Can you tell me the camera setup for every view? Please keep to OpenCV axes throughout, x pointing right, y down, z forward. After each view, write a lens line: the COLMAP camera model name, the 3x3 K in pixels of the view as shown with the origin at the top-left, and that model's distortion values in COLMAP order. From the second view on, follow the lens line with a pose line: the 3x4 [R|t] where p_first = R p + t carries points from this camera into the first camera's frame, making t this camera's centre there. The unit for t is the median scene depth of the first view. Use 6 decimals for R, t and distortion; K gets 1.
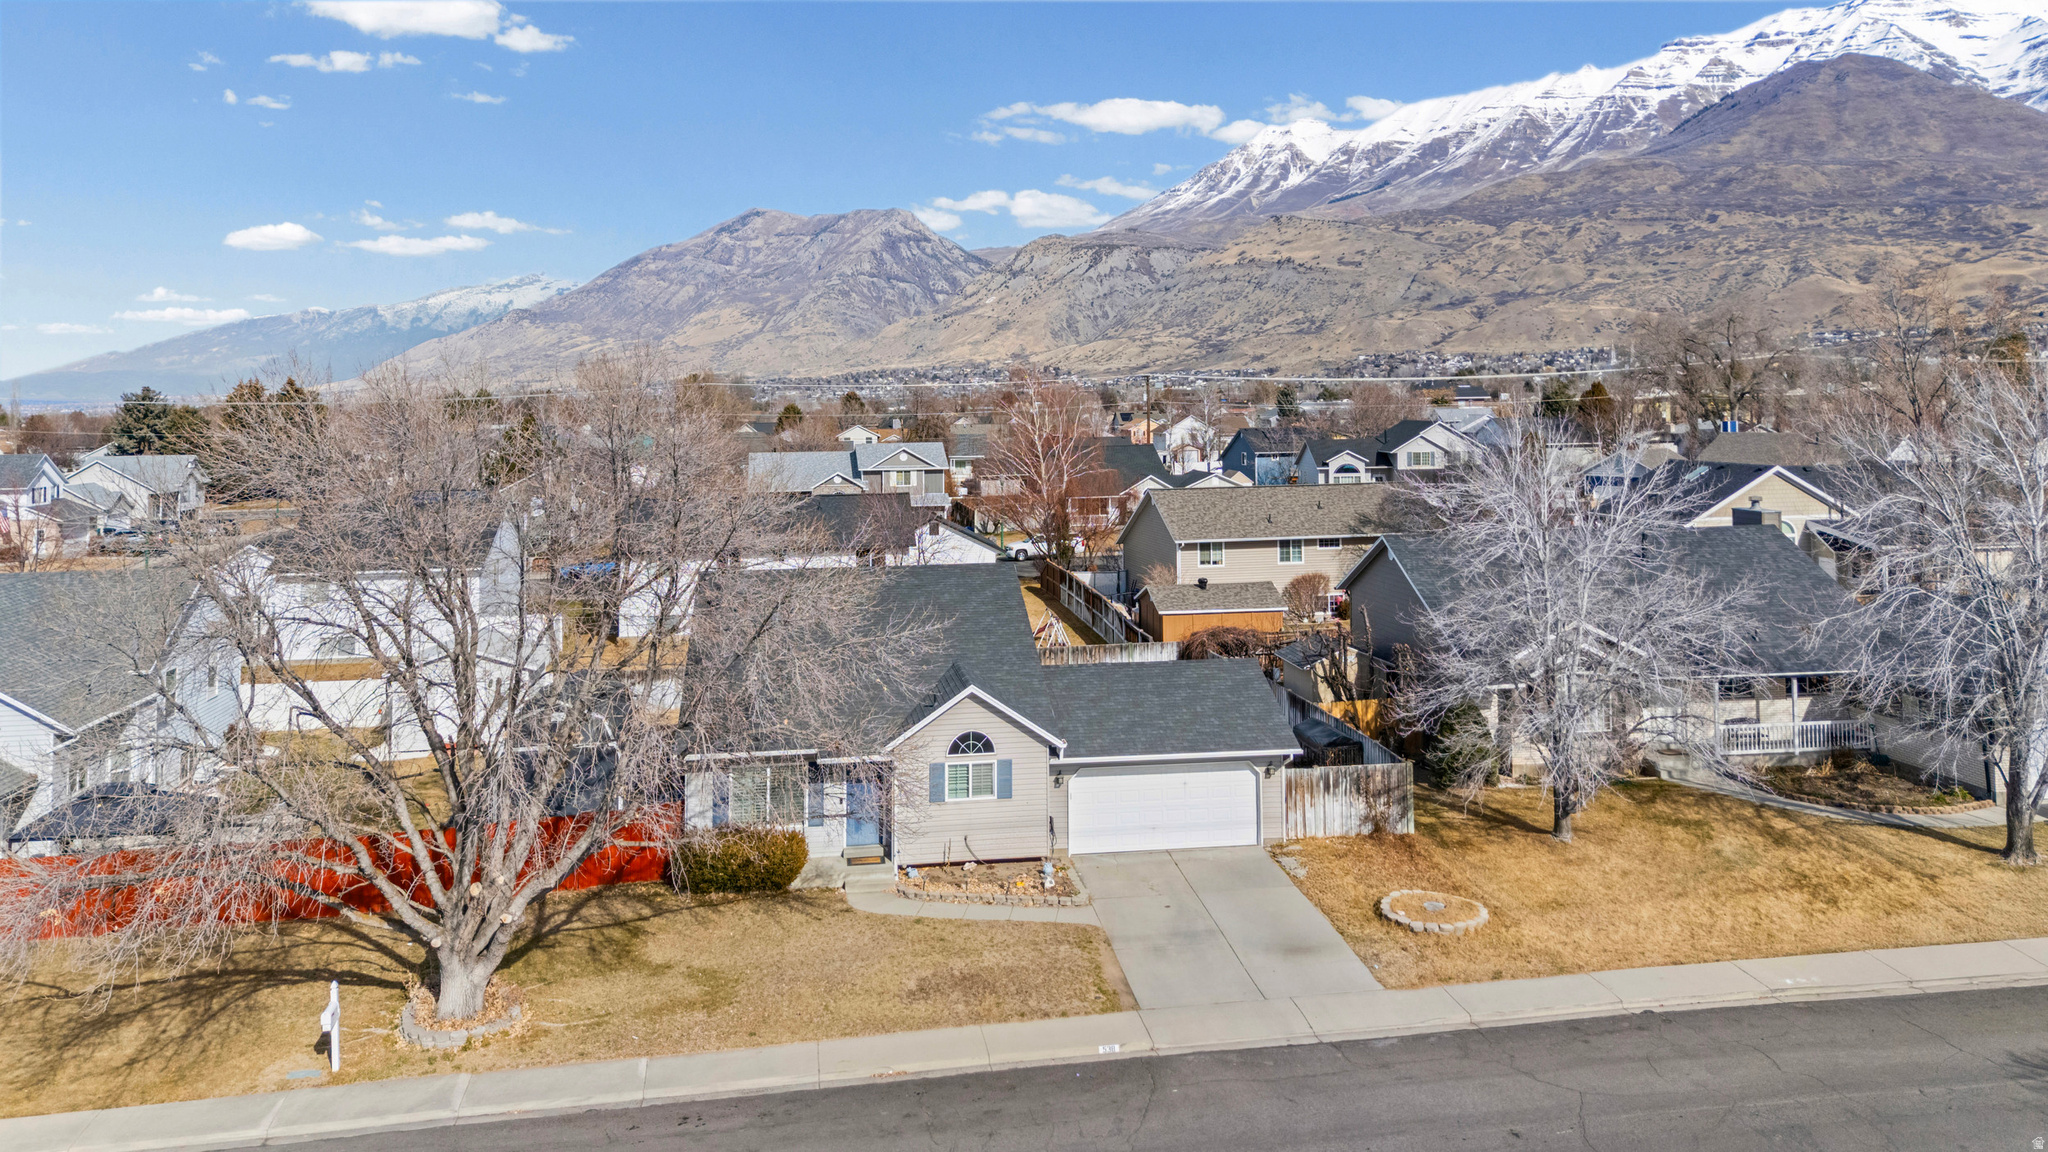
lens RADIAL K [[1497.2, 0, 1024.0], [0, 1497.2, 576.0], [0, 0, 1]] dist [0.083344, 0.000034]
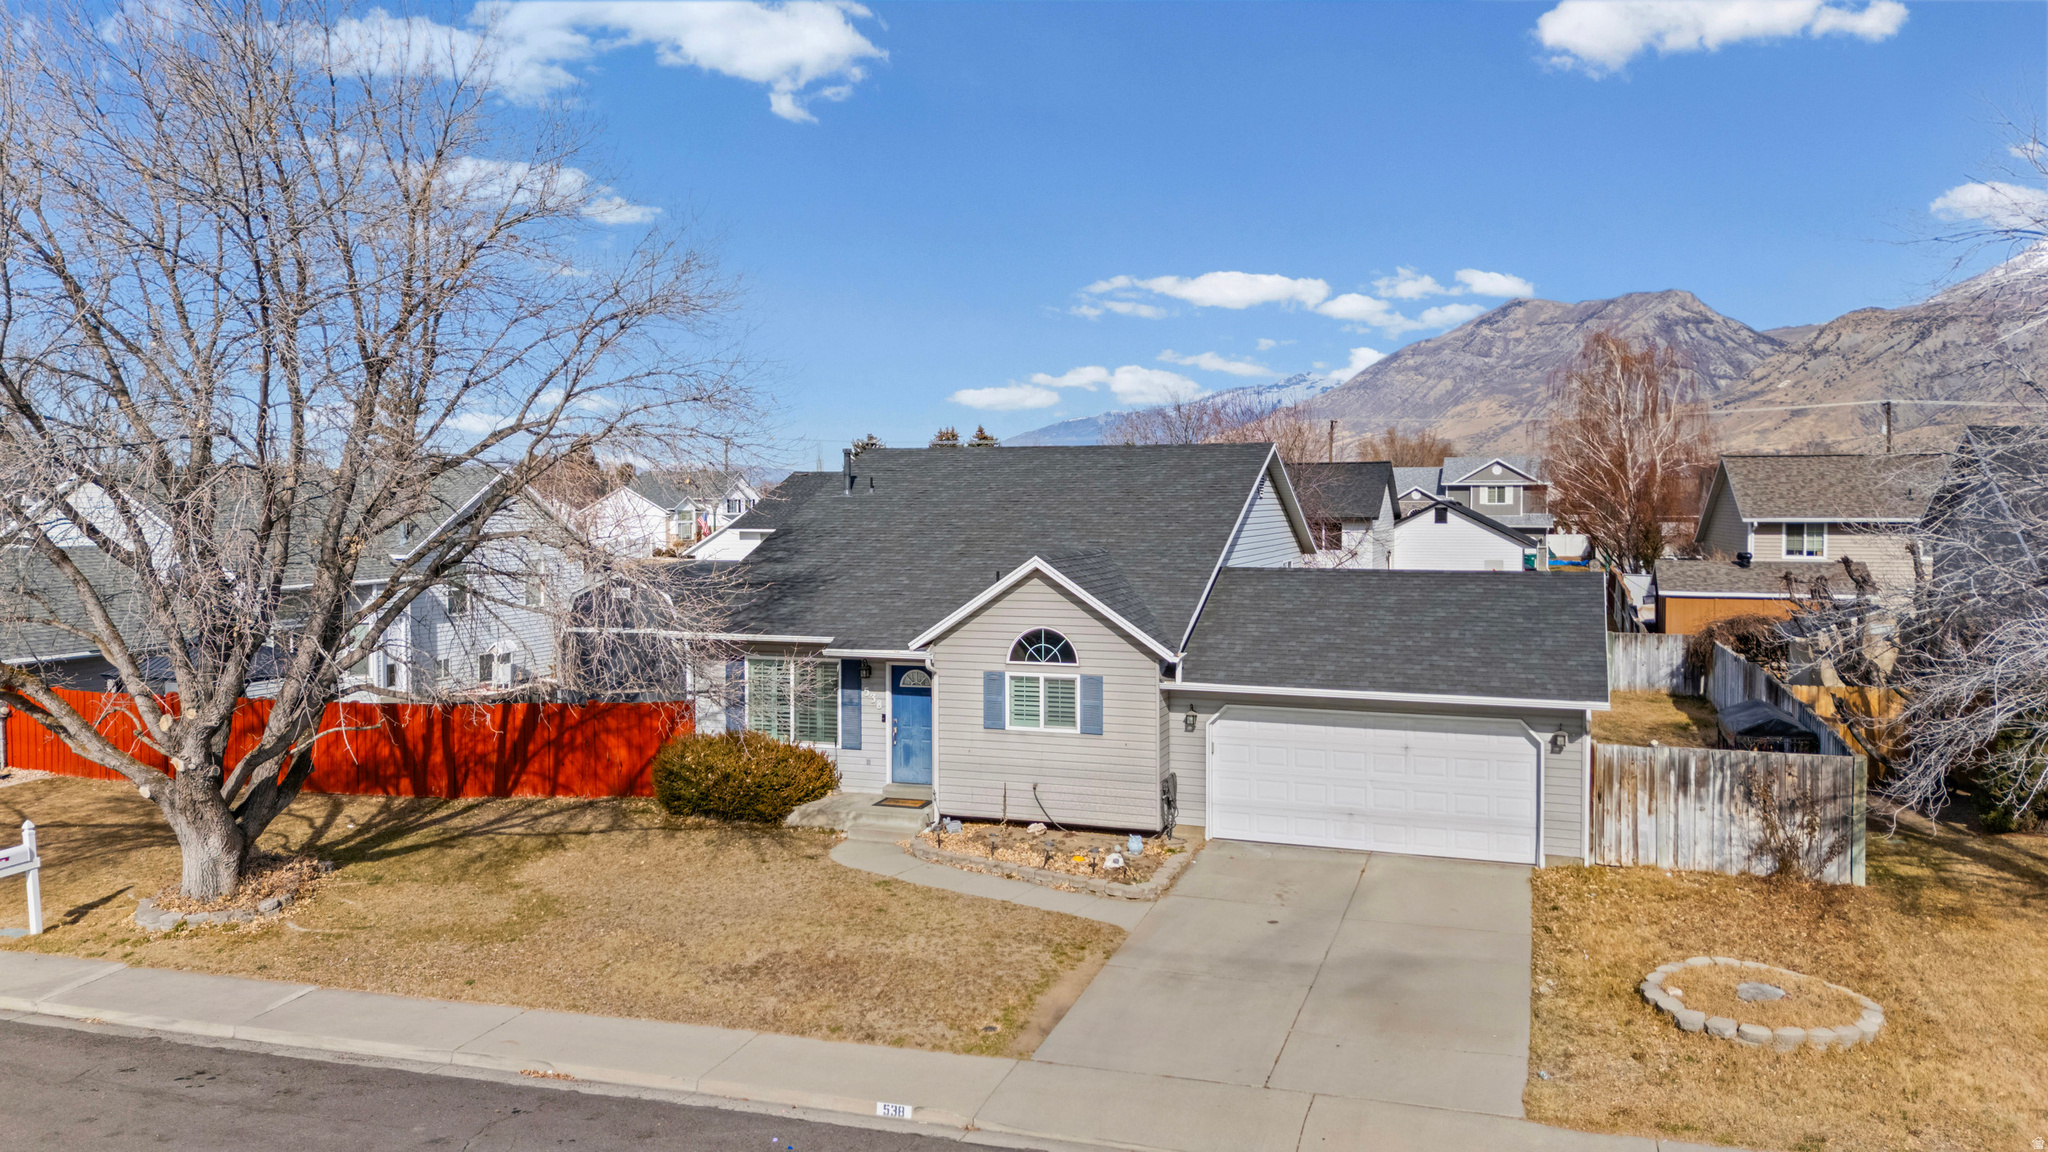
lens RADIAL K [[1431.9, 0, 1024.0], [0, 1431.9, 576.0], [0, 0, 1]] dist [0.053000, -0.003805]
pose [[0.879261, 0.027963, -0.475520, 0.297454], [-0.053941, 0.997699, -0.041070, 0.120102], [0.473277, 0.061761, 0.878746, 0.476950]]
